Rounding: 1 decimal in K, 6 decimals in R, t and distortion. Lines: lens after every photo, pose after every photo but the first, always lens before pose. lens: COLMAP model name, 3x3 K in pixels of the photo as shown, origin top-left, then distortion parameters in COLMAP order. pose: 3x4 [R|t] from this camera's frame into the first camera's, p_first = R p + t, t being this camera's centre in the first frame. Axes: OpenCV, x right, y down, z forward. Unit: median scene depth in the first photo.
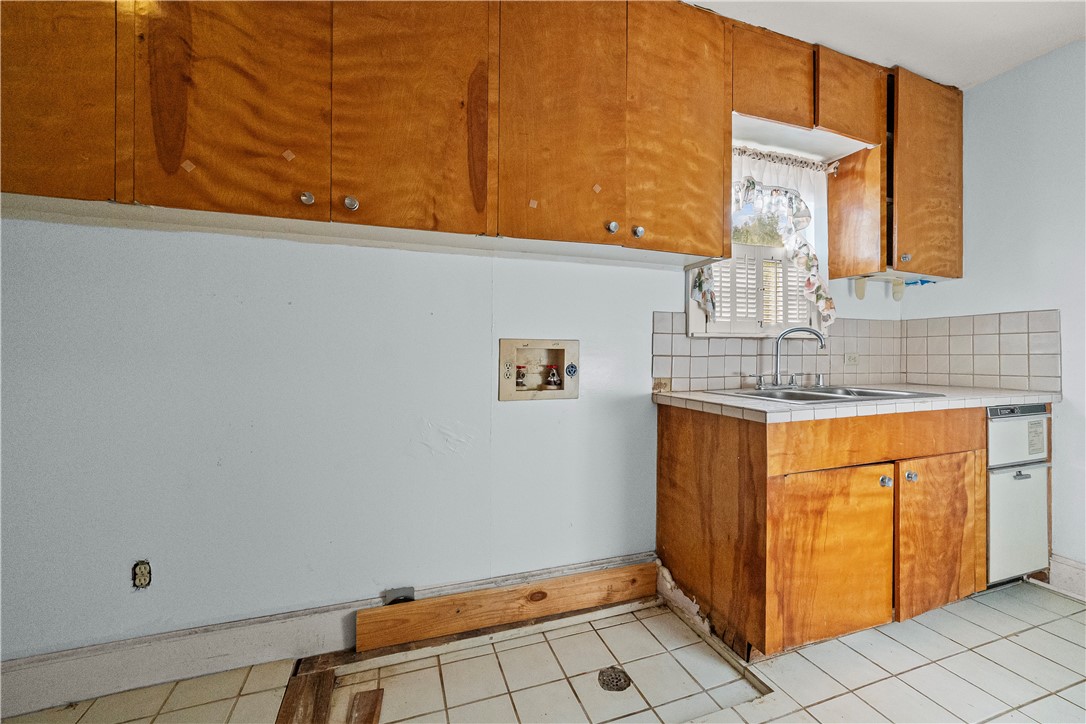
lens RADIAL K [[430.0, 0, 544.7], [0, 430.0, 348.8], [0, 0, 1]] dist [-0.009523, 0.003123]
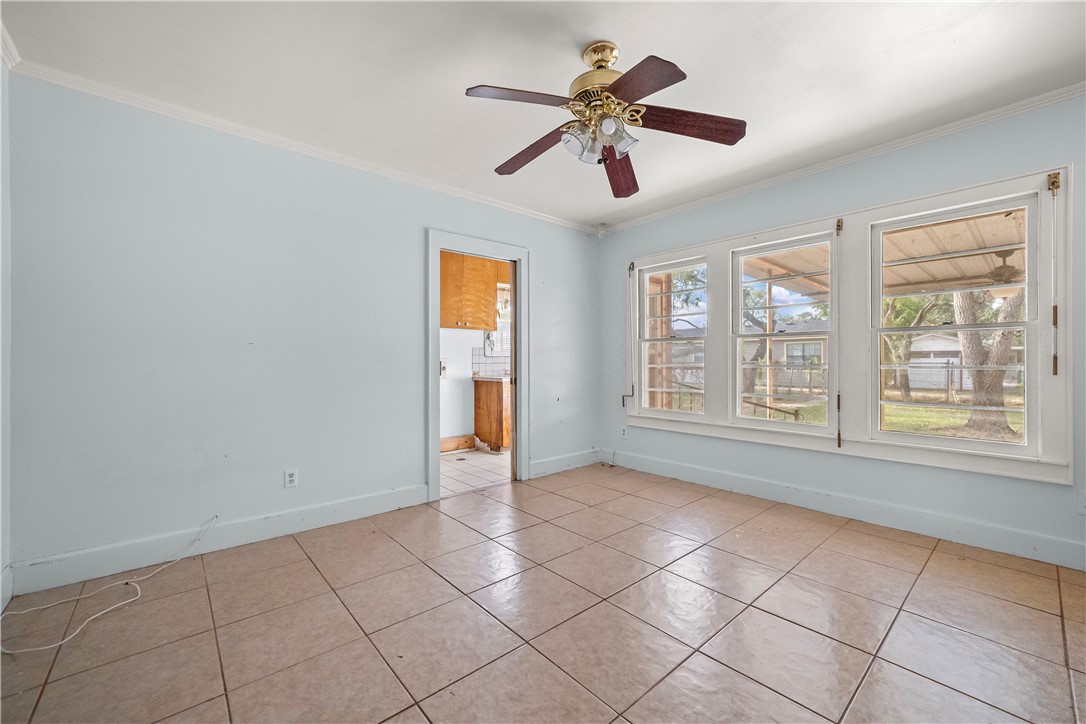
lens RADIAL K [[430.0, 0, 541.0], [0, 430.0, 361.1], [0, 0, 1]] dist [-0.009523, 0.003123]
pose [[0.929834, -0.008940, 0.367872, -0.376564], [0.006938, 0.999953, 0.006763, -0.013872], [-0.367915, -0.003736, 0.929852, -1.835333]]
